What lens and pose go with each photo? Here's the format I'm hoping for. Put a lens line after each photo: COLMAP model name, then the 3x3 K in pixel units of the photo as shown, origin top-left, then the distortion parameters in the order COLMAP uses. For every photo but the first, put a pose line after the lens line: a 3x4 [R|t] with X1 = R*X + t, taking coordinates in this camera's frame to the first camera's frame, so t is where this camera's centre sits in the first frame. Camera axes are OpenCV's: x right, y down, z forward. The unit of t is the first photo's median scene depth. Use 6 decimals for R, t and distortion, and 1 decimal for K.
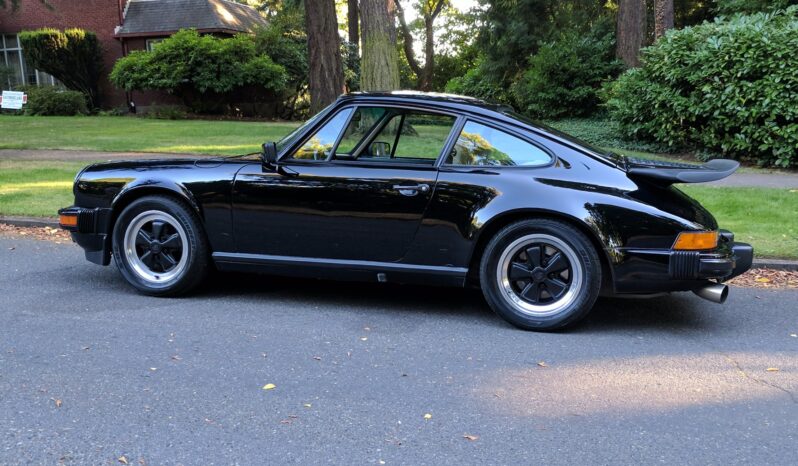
lens RADIAL K [[693.4, 0, 439.2], [0, 693.4, 235.1], [0, 0, 1]] dist [-0.001799, -0.000933]
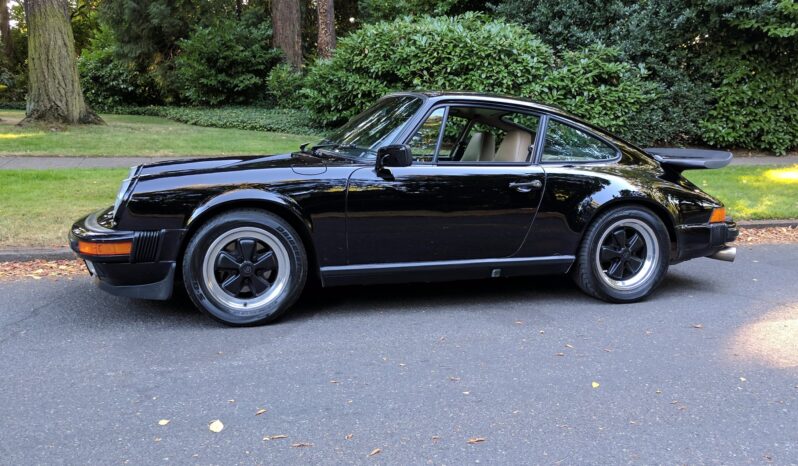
lens RADIAL K [[681.5, 0, 410.0], [0, 681.5, 237.5], [0, 0, 1]] dist [-0.003378, -0.005261]
pose [[0.870005, -0.089663, 0.484822, -0.192370], [0.076826, 0.995967, 0.046331, -0.013670], [-0.487021, -0.003061, 0.873385, 0.050393]]
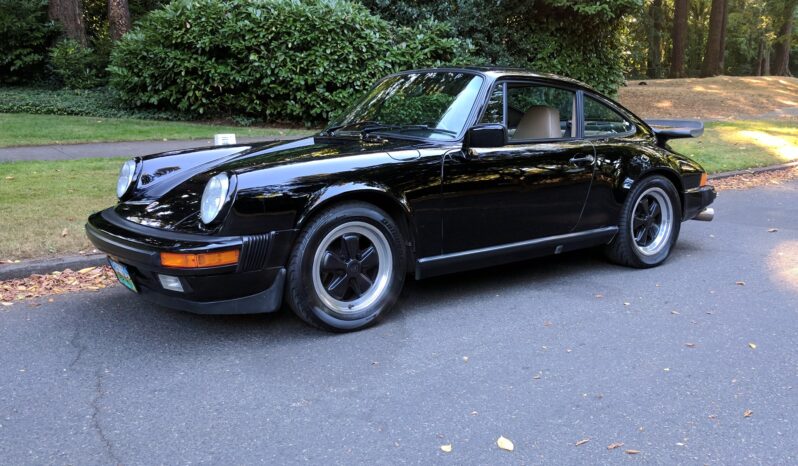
lens RADIAL K [[686.5, 0, 399.0], [0, 686.5, 233.0], [0, 0, 1]] dist [-0.007720, -0.005868]
pose [[0.680187, -0.164845, 0.714263, -0.275920], [0.130430, 0.986055, 0.103364, -0.028364], [-0.721342, 0.022855, 0.692202, 0.130386]]
